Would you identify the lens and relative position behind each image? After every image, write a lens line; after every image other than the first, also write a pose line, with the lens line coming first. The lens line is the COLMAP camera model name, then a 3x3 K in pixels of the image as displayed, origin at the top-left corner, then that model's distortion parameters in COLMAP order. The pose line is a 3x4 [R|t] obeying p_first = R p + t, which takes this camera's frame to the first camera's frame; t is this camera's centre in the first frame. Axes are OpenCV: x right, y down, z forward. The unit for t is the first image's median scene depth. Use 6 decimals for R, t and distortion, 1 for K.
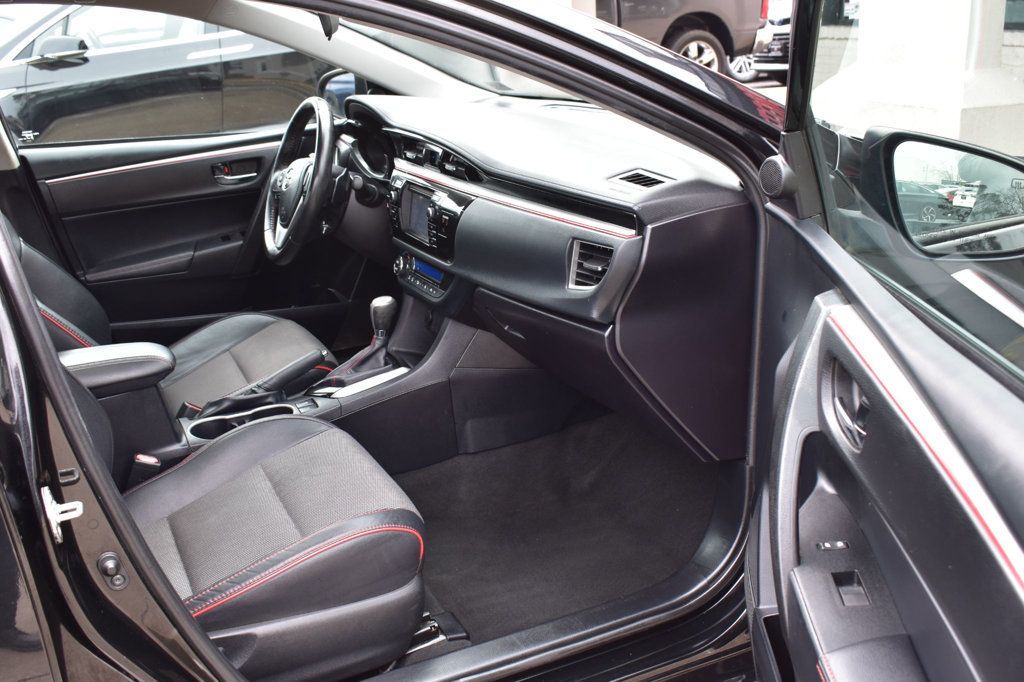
lens RADIAL K [[1078.0, 0, 514.6], [0, 1078.0, 342.8], [0, 0, 1]] dist [-0.069124, 0.000000]
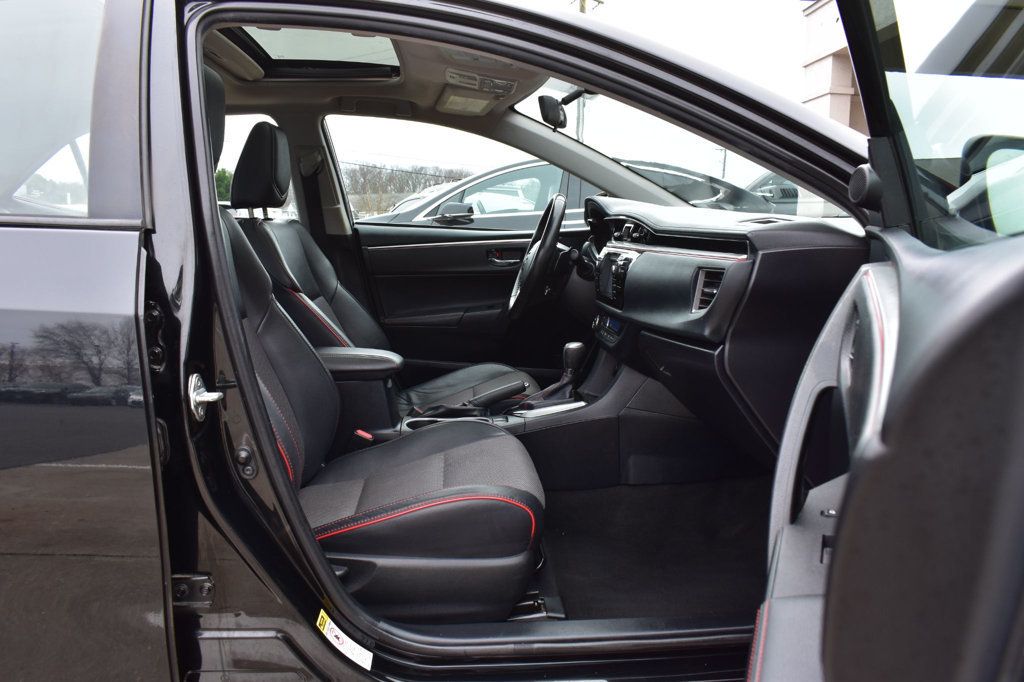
lens RADIAL K [[811.5, 0, 509.2], [0, 811.5, 338.7], [0, 0, 1]] dist [-0.076773, -0.002028]
pose [[0.930022, 0.103554, -0.352612, 0.137292], [-0.160916, 0.977358, -0.137394, 0.096175], [0.330400, 0.184520, 0.925628, 0.133717]]
